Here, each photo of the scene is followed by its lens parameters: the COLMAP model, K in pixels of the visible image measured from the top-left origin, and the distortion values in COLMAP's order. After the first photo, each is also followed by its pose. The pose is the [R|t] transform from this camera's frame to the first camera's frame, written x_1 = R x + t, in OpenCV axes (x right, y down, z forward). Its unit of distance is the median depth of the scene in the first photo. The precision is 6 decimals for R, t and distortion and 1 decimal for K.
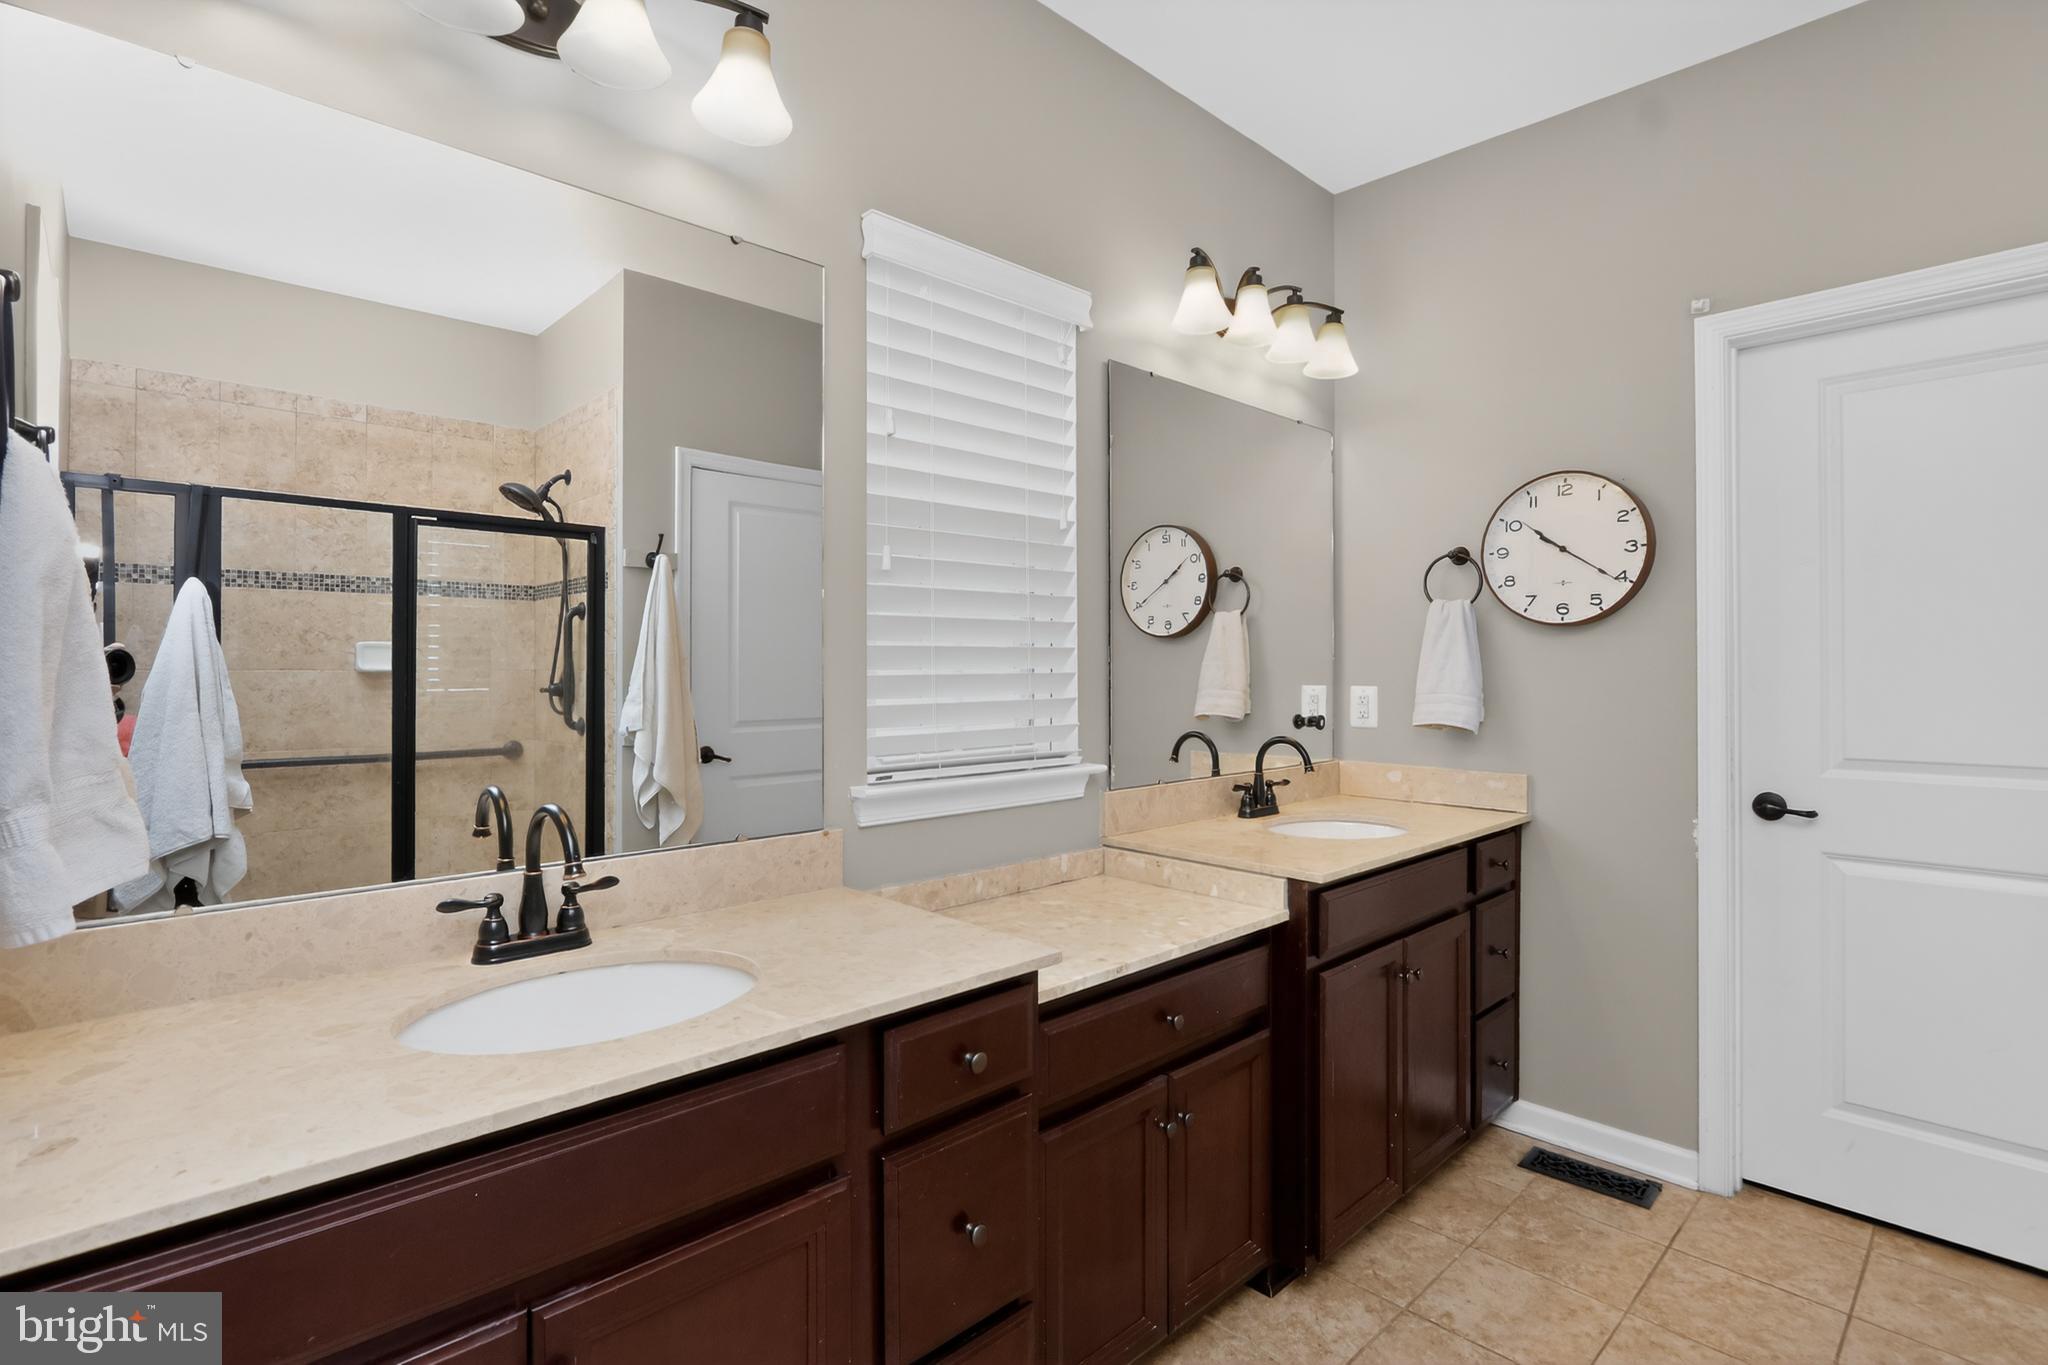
lens RADIAL K [[965.0, 0, 1026.0], [0, 965.0, 662.2], [0, 0, 1]] dist [-0.019274, 0.002206]
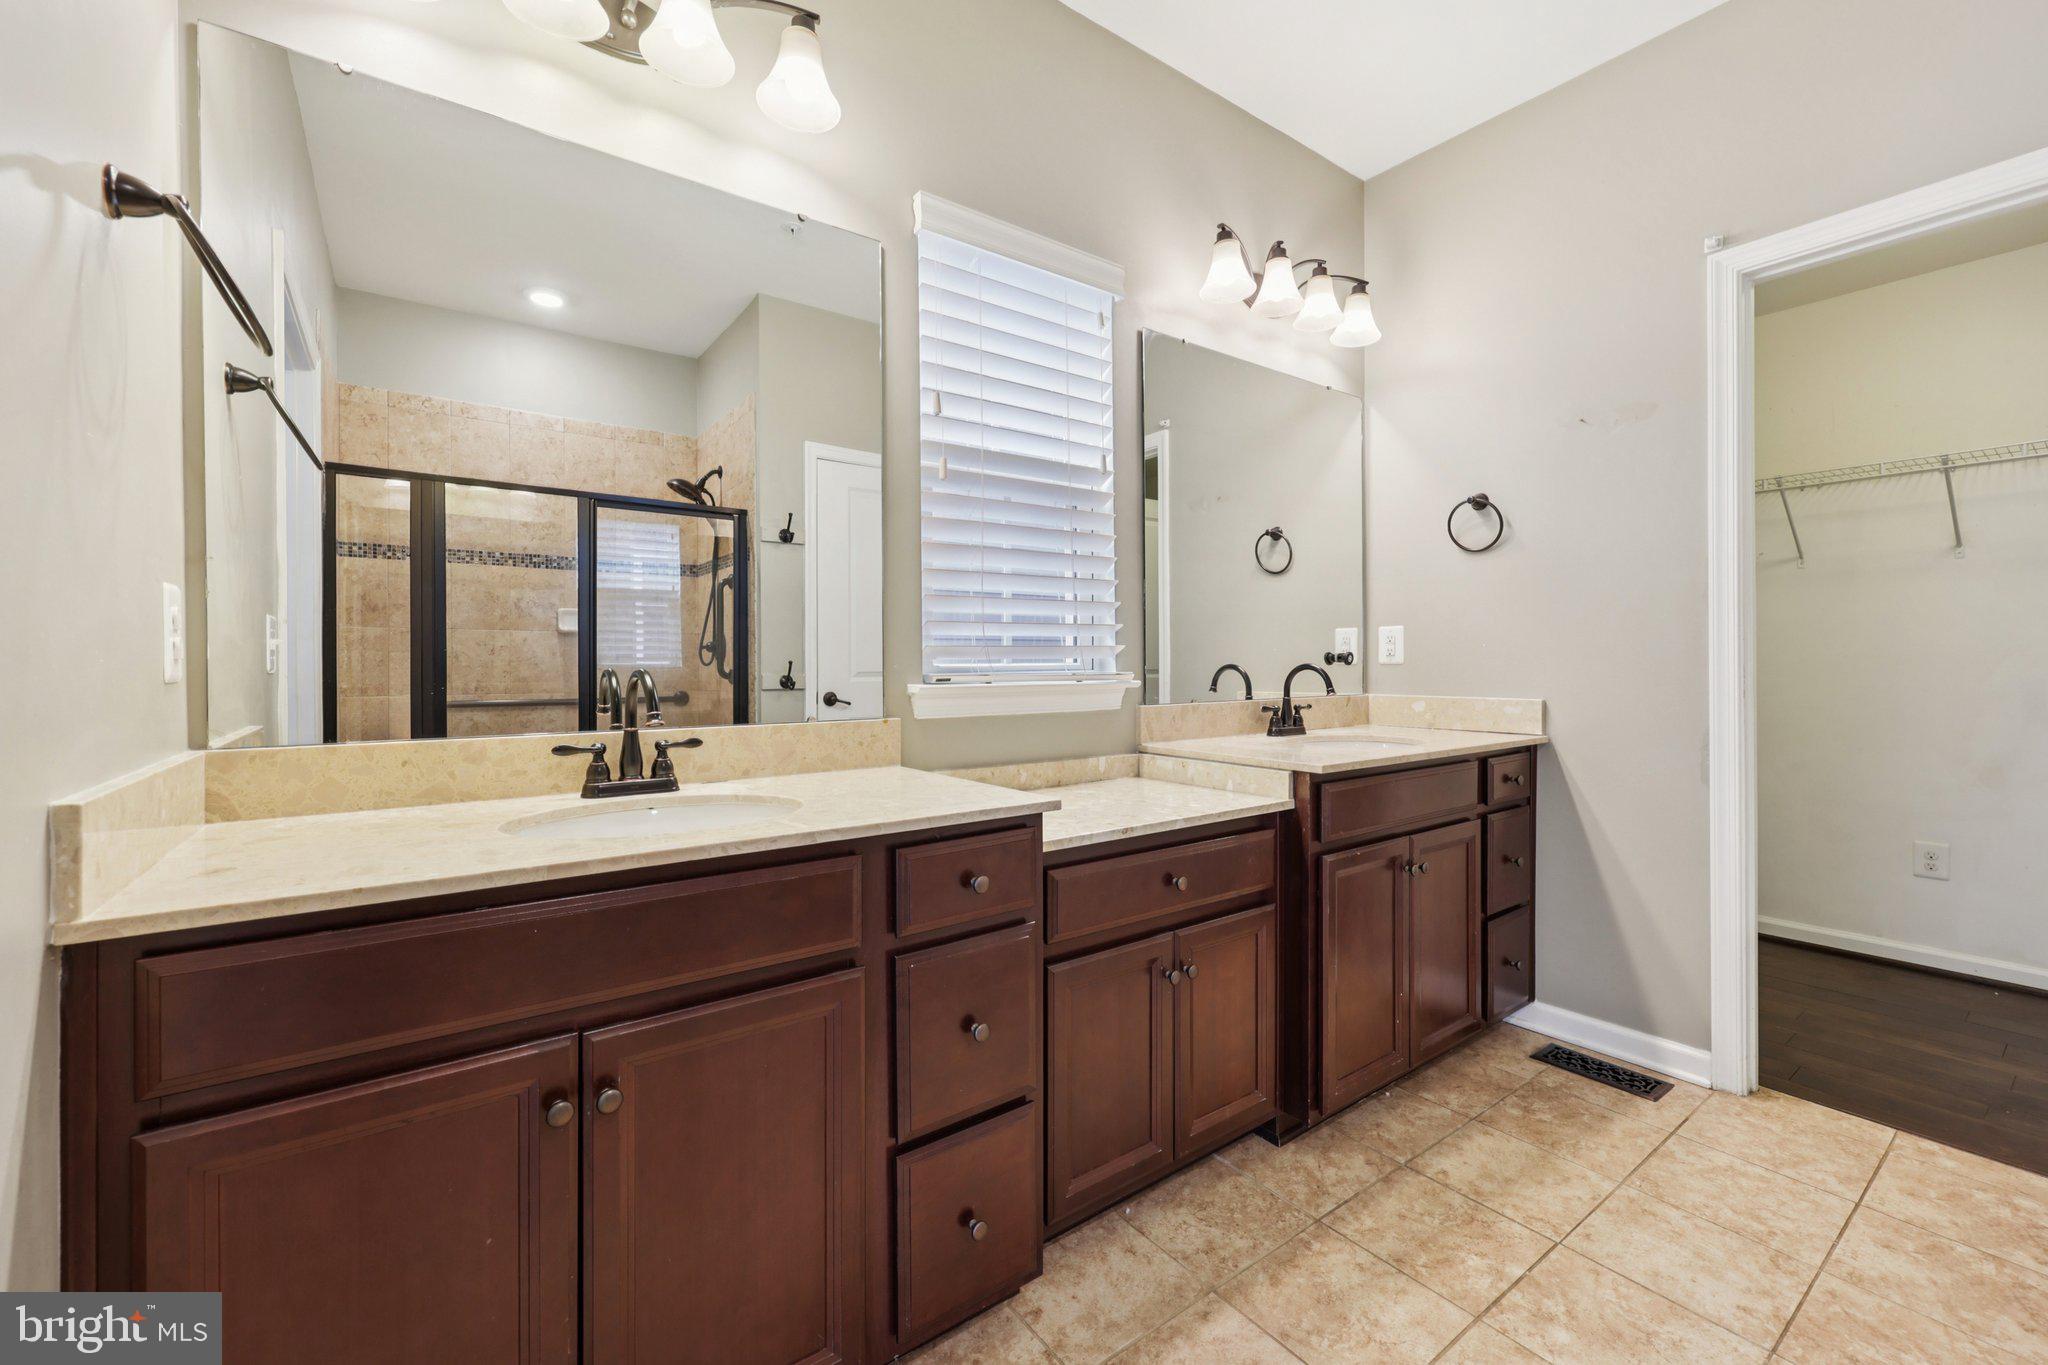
lens RADIAL K [[832.2, 0, 1029.2], [0, 832.2, 662.3], [0, 0, 1]] dist [-0.000930, 0.000753]
pose [[0.992536, -0.002095, -0.121933, 0.074508], [0.003304, 0.999947, 0.009708, 0.075501], [0.121906, -0.010039, 0.992491, 0.001836]]
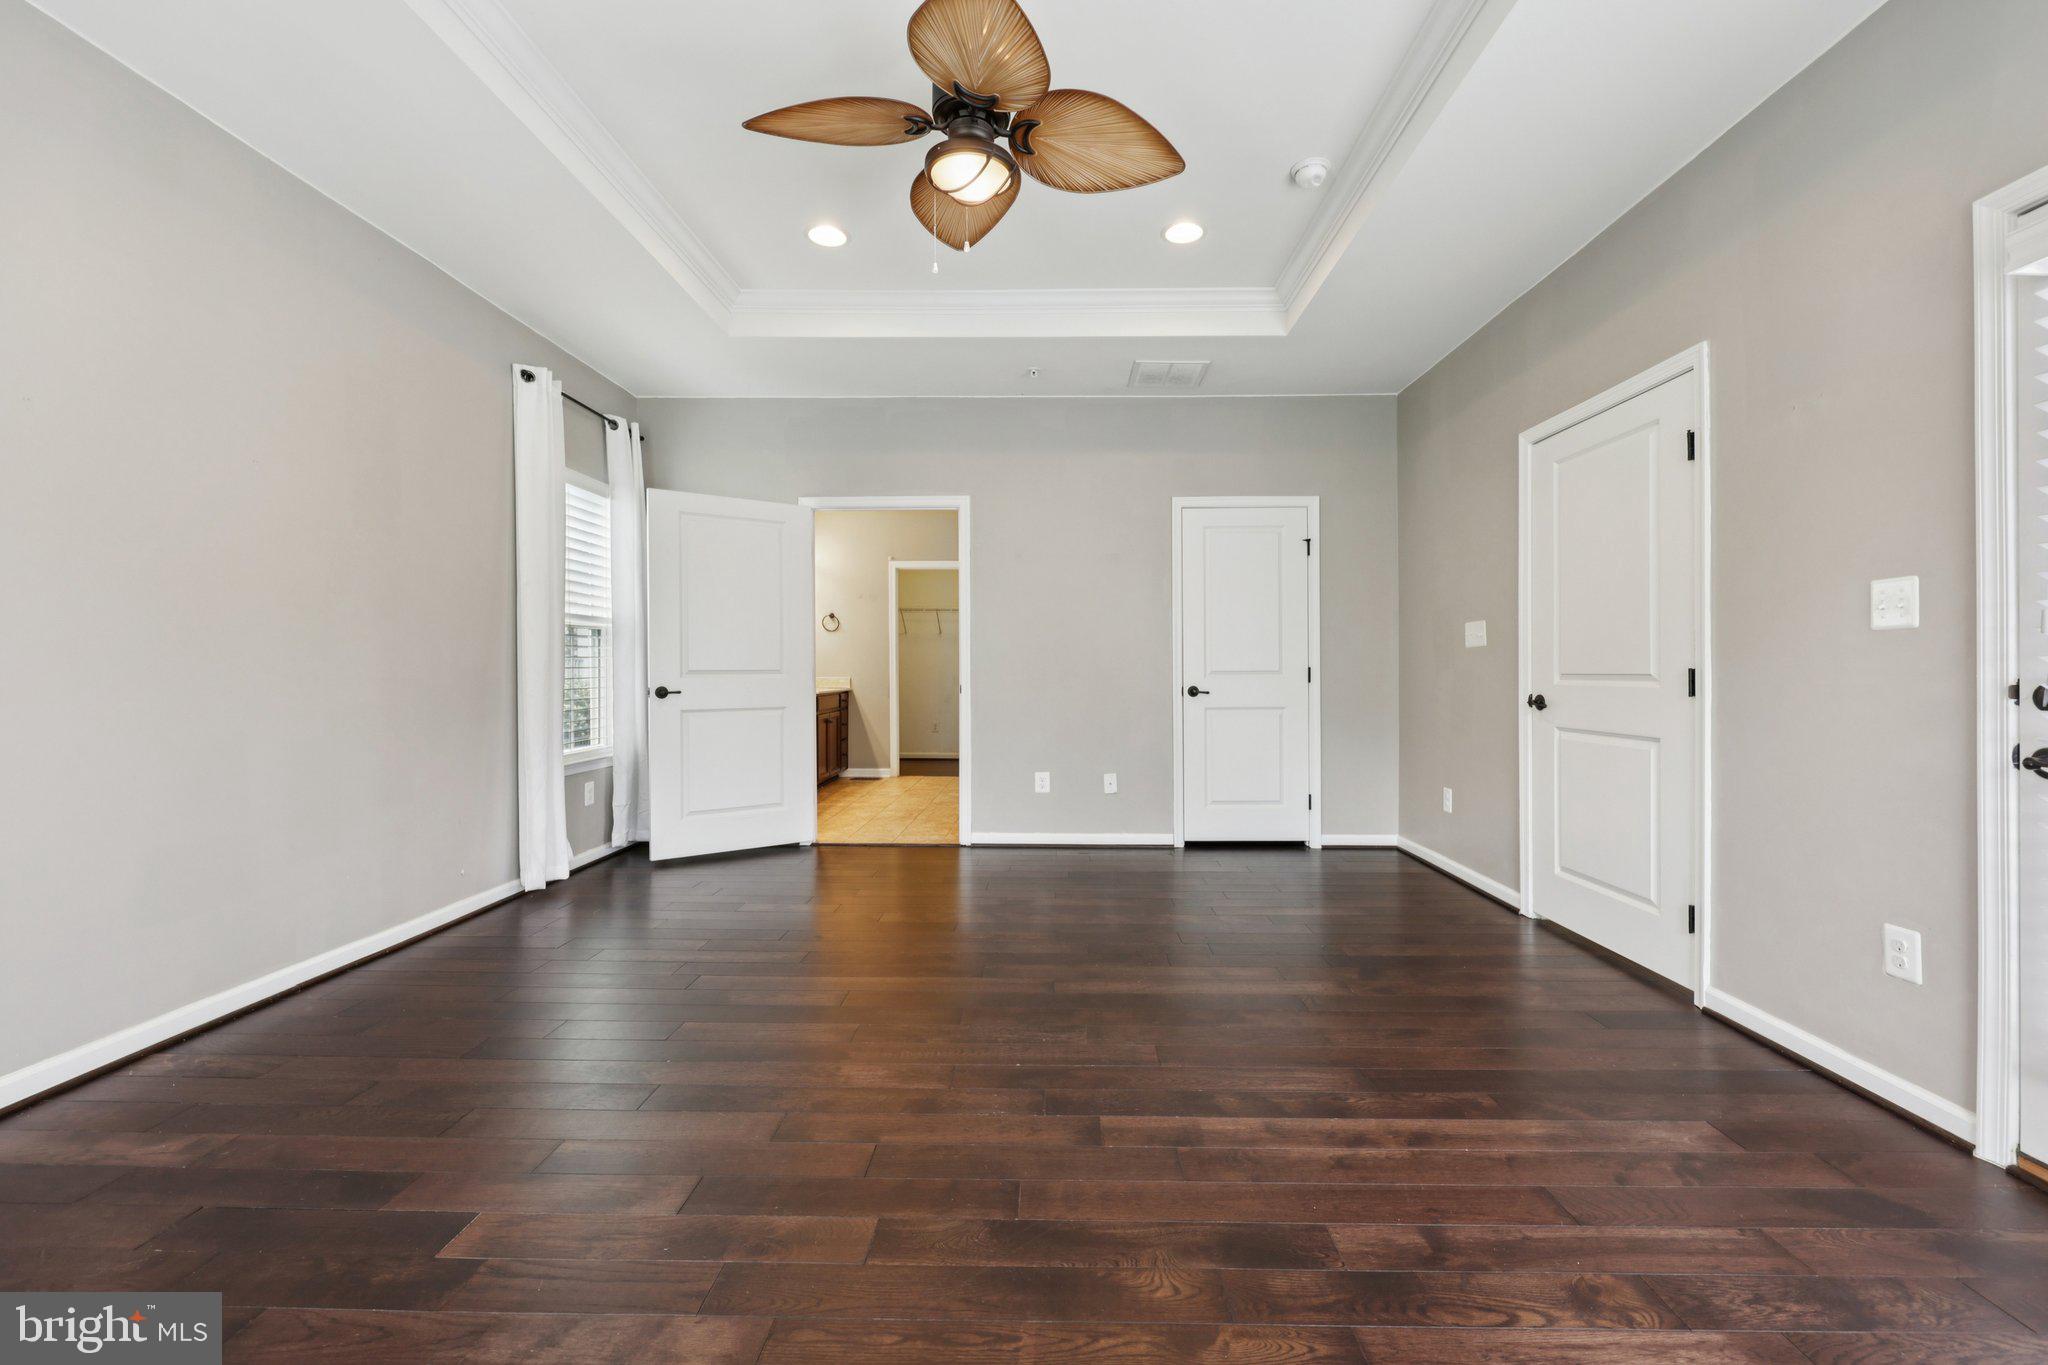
lens RADIAL K [[832.2, 0, 1031.5], [0, 832.2, 670.0], [0, 0, 1]] dist [-0.000930, 0.000753]
pose [[0.724893, -0.002783, 0.688856, -1.363433], [-0.004386, 0.999953, 0.008655, 0.069757], [-0.688848, -0.009295, 0.724846, -2.081236]]
